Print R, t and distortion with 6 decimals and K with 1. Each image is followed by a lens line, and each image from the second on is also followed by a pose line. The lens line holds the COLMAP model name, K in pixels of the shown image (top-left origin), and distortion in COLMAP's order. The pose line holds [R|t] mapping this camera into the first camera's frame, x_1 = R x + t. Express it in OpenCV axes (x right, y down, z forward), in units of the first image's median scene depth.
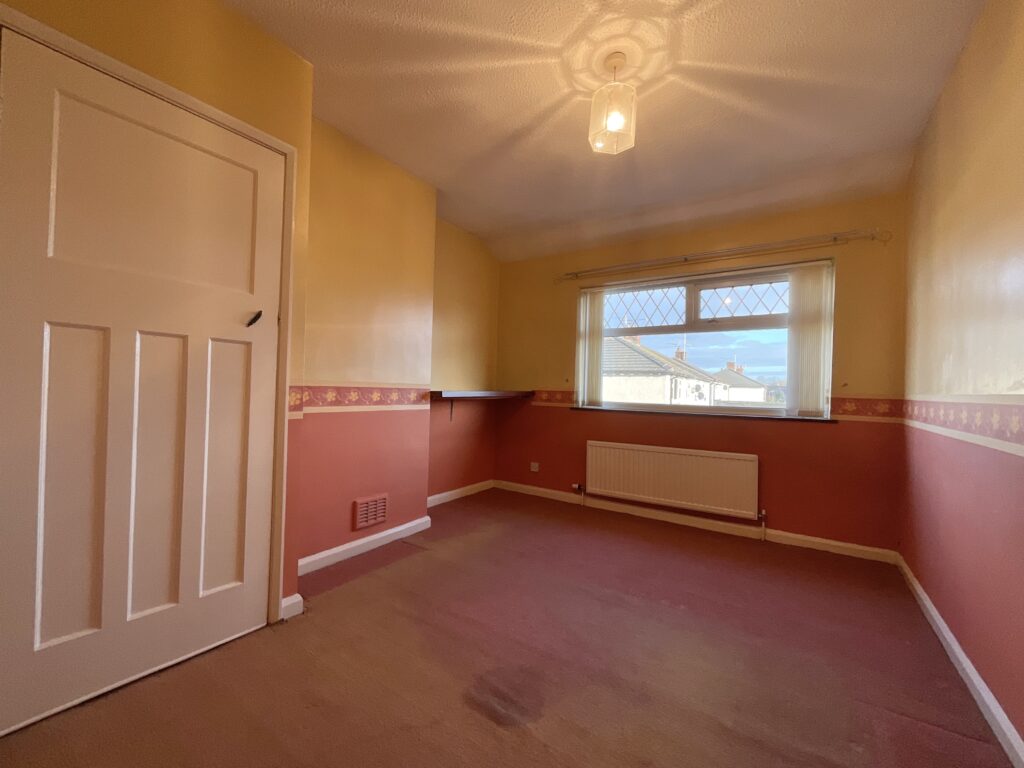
lens RADIAL K [[413.9, 0, 512.0], [0, 413.9, 384.0], [0, 0, 1]] dist [-0.002296, -0.000236]
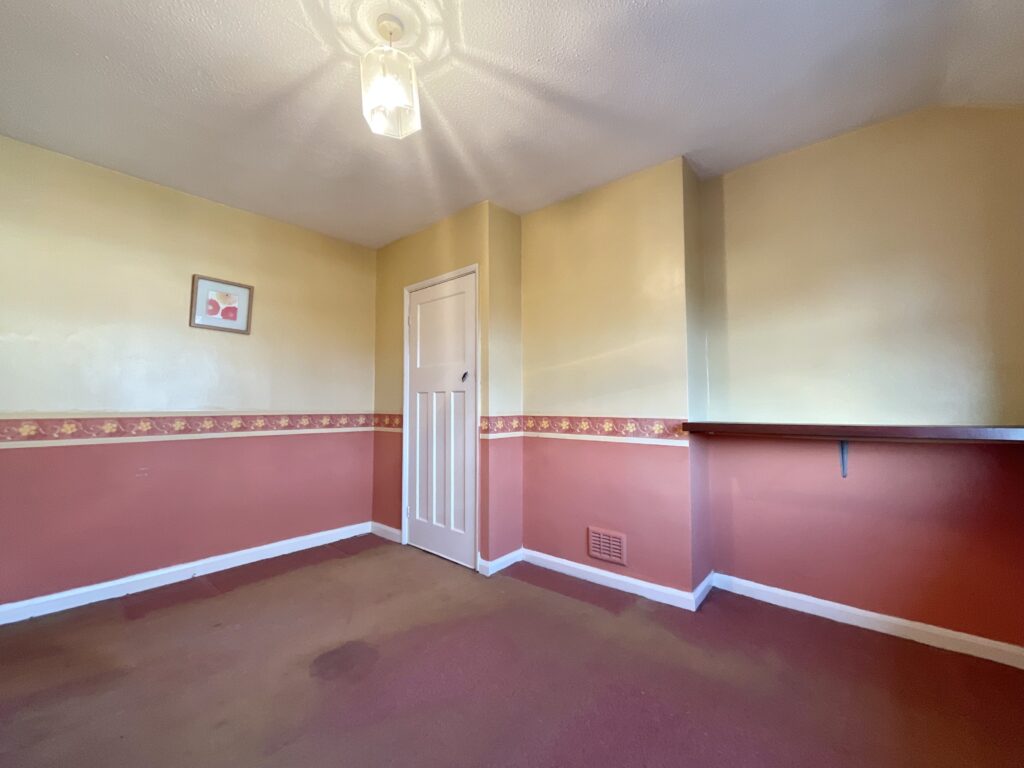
lens RADIAL K [[407.8, 0, 508.9], [0, 407.8, 392.0], [0, 0, 1]] dist [-0.000122, -0.000014]
pose [[-0.103796, -0.080824, -0.991309, 0.672635], [-0.003038, 0.996714, -0.080947, 0.027674], [0.994594, -0.005390, -0.103700, 0.891981]]
